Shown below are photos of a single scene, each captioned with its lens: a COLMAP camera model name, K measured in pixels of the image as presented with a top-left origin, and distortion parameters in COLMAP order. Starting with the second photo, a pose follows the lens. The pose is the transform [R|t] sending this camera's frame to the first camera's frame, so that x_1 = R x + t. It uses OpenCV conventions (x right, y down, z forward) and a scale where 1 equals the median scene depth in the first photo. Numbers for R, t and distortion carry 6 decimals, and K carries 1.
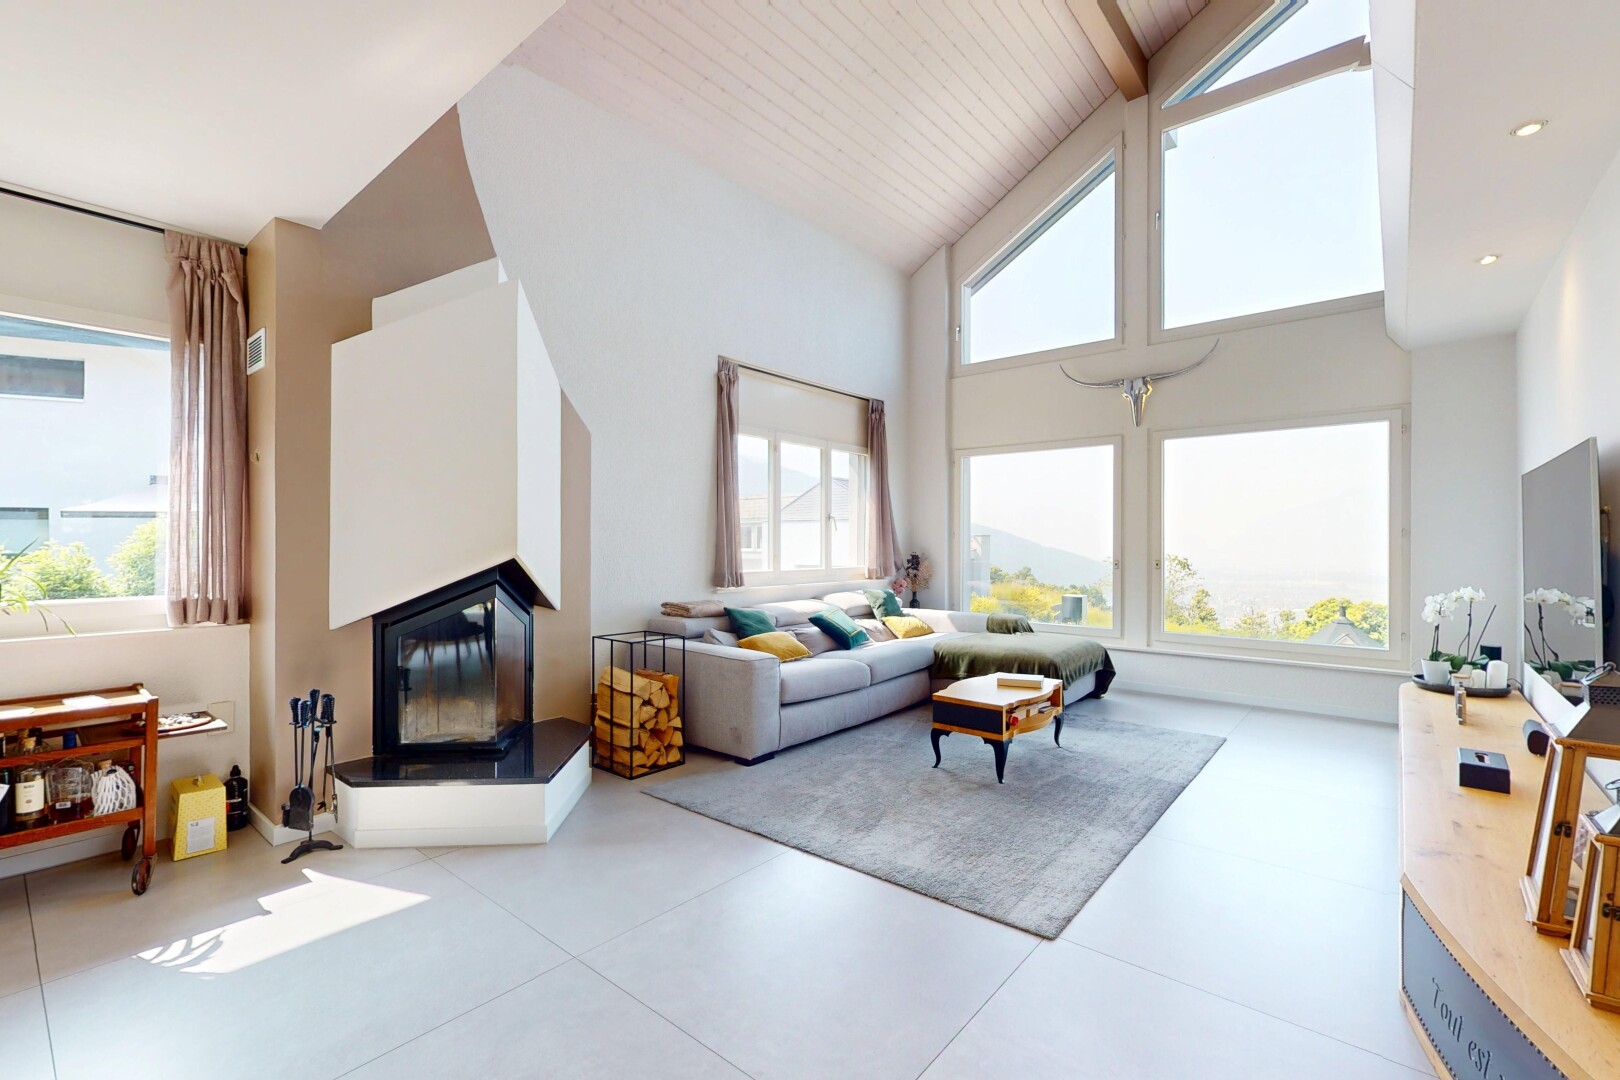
lens RADIAL K [[704.7, 0, 805.7], [0, 704.7, 547.6], [0, 0, 1]] dist [-0.009422, -0.000873]
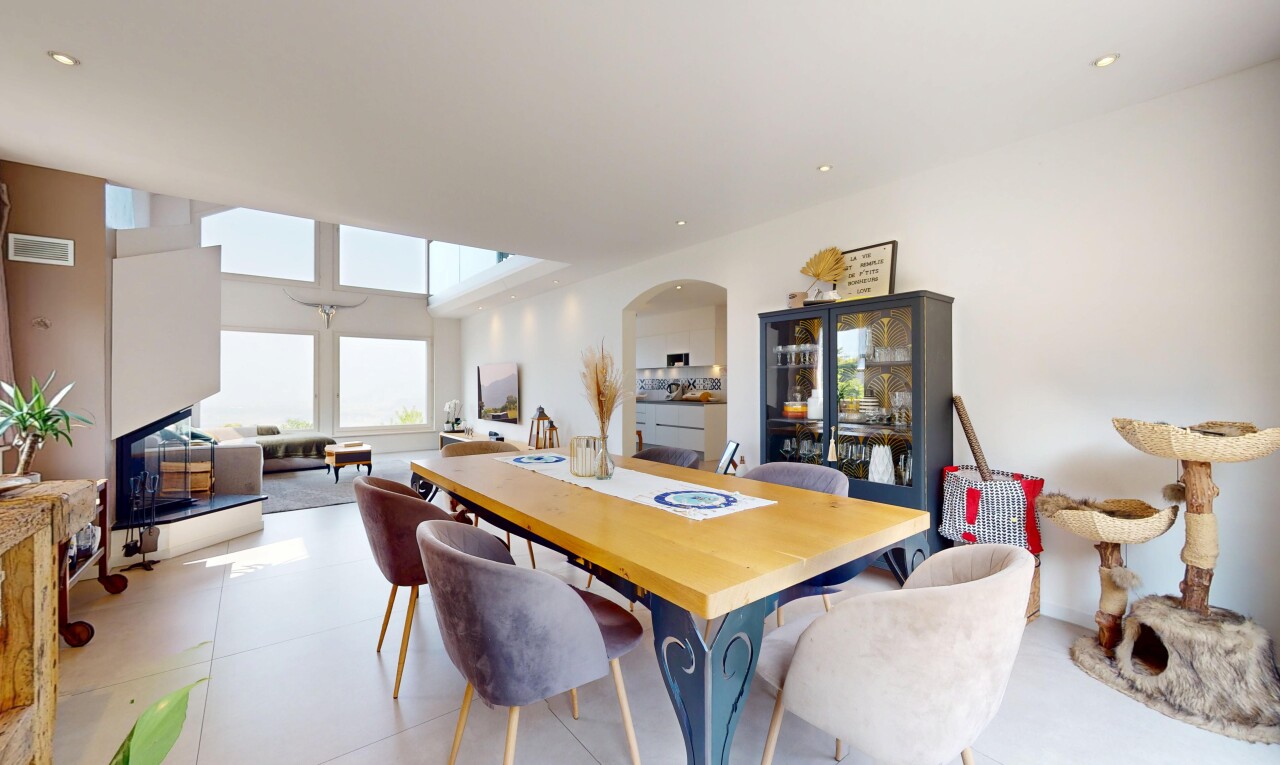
lens RADIAL K [[509.3, 0, 636.0], [0, 509.3, 388.0], [0, 0, 1]] dist [0.012237, 0.000186]
pose [[0.198576, -0.001212, 0.980085, -0.934226], [0.012662, 0.999919, -0.001329, 0.017204], [-0.980004, 0.012674, 0.198575, -0.204251]]
